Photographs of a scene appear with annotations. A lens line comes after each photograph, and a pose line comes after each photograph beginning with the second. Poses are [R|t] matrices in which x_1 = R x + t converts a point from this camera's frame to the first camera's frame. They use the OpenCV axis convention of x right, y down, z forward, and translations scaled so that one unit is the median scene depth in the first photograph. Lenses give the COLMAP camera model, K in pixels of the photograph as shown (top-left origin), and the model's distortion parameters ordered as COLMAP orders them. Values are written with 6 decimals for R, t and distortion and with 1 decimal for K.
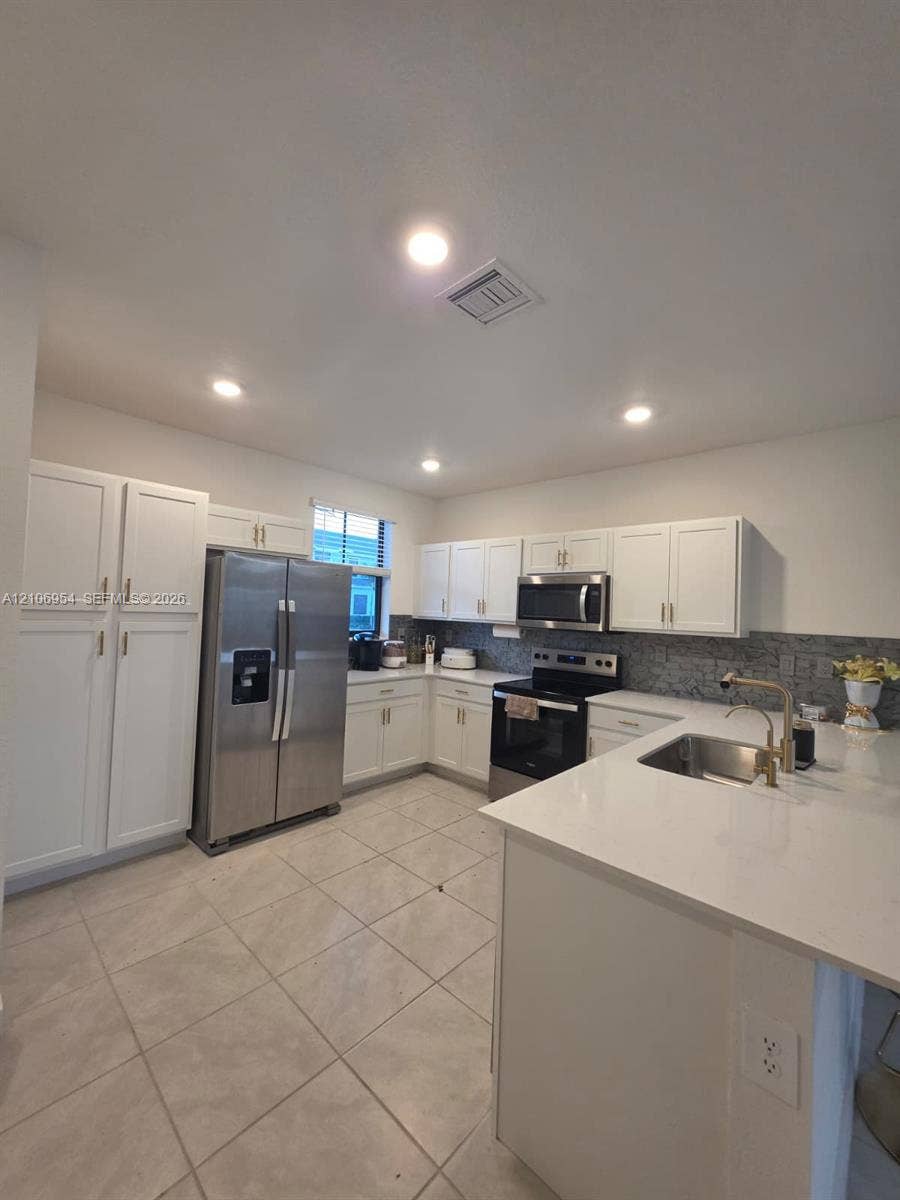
lens RADIAL K [[479.7, 0, 449.2], [0, 479.7, 596.8], [0, 0, 1]] dist [-0.001016, 0.000819]
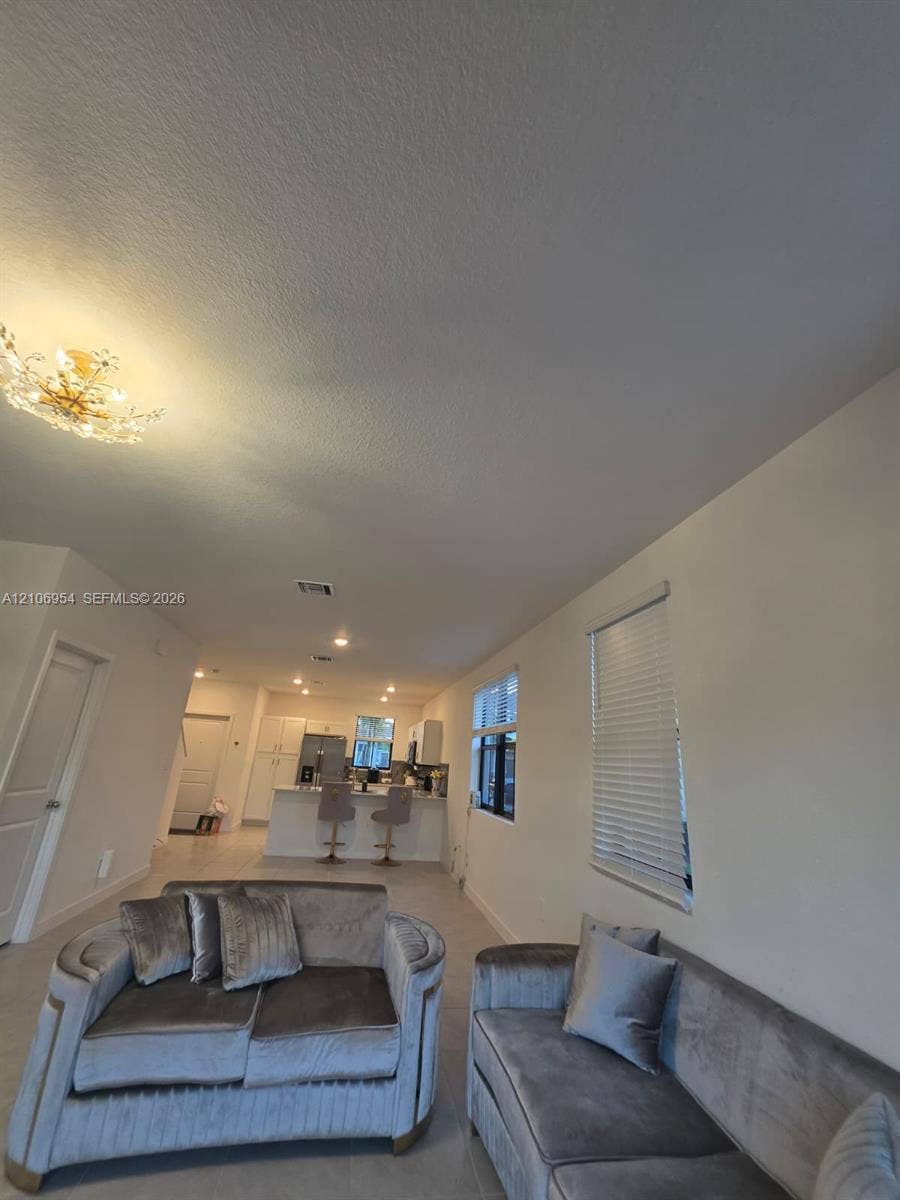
lens RADIAL K [[479.7, 0, 449.2], [0, 479.7, 596.8], [0, 0, 1]] dist [-0.001016, 0.000819]
pose [[0.813706, -0.174544, -0.554452, 1.775861], [-0.017781, 0.945931, -0.323879, 0.042615], [0.581004, 0.273401, 0.766607, -0.959779]]
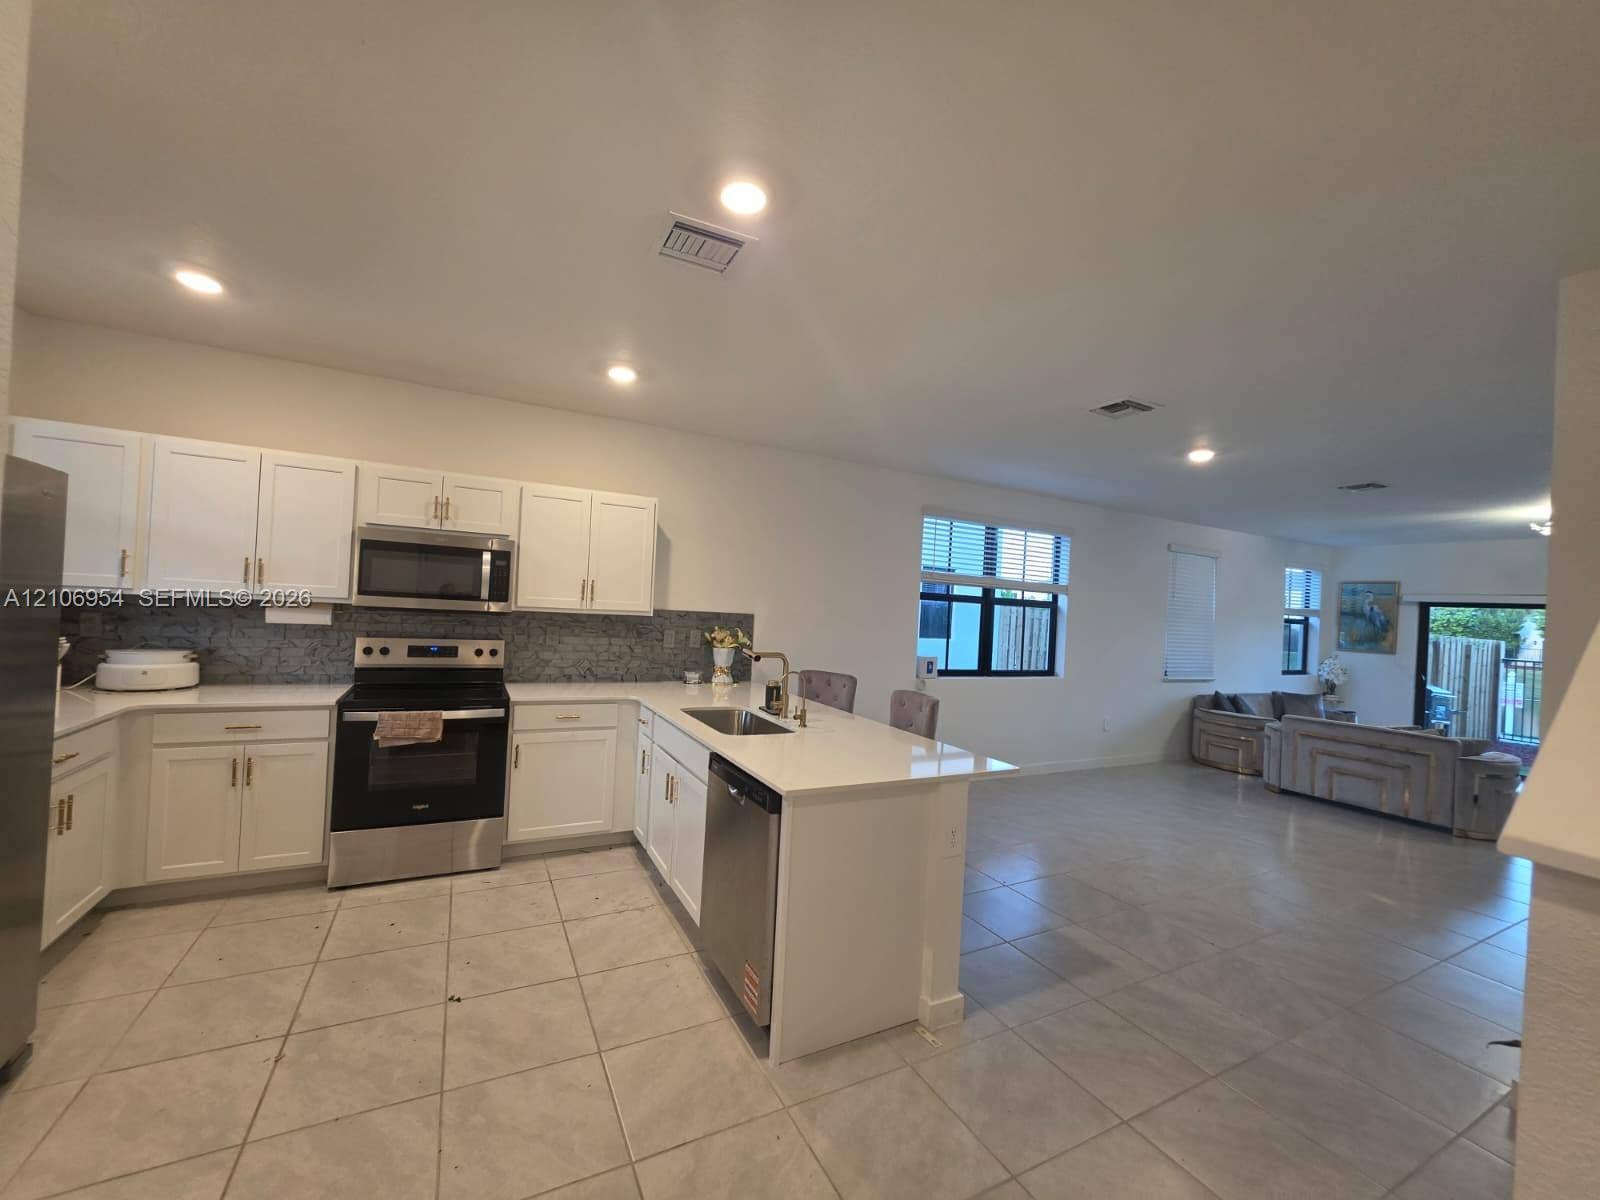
lens RADIAL K [[639.6, 0, 791.7], [0, 639.6, 602.9], [0, 0, 1]] dist [-0.001016, 0.000819]
pose [[0.339058, -0.015539, 0.940637, -0.503446], [-0.066731, 0.996948, 0.040523, -0.016298], [-0.938396, -0.076509, 0.336986, 0.205870]]
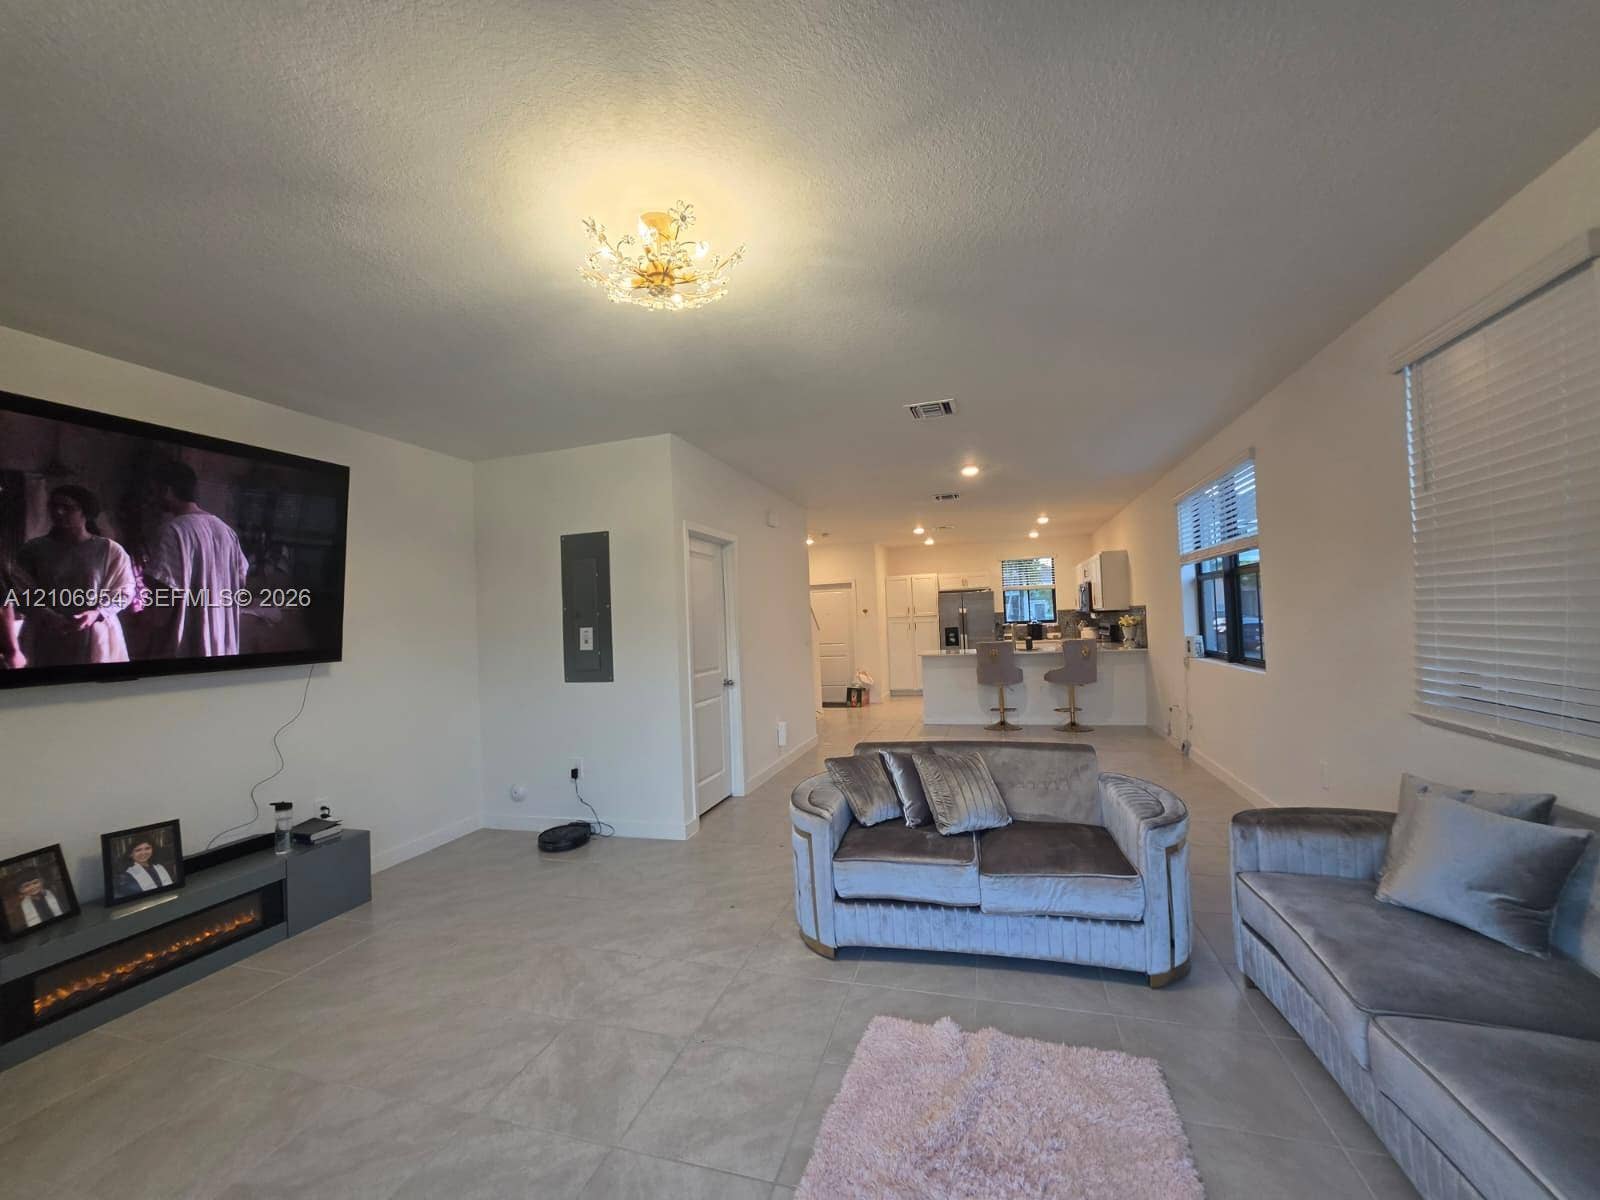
lens RADIAL K [[639.6, 0, 791.7], [0, 639.6, 602.9], [0, 0, 1]] dist [-0.001016, 0.000819]
pose [[0.445884, -0.081489, -0.891374, 1.798823], [0.084399, 0.995238, -0.048766, 0.051767], [0.891103, -0.053487, 0.450638, -1.077214]]
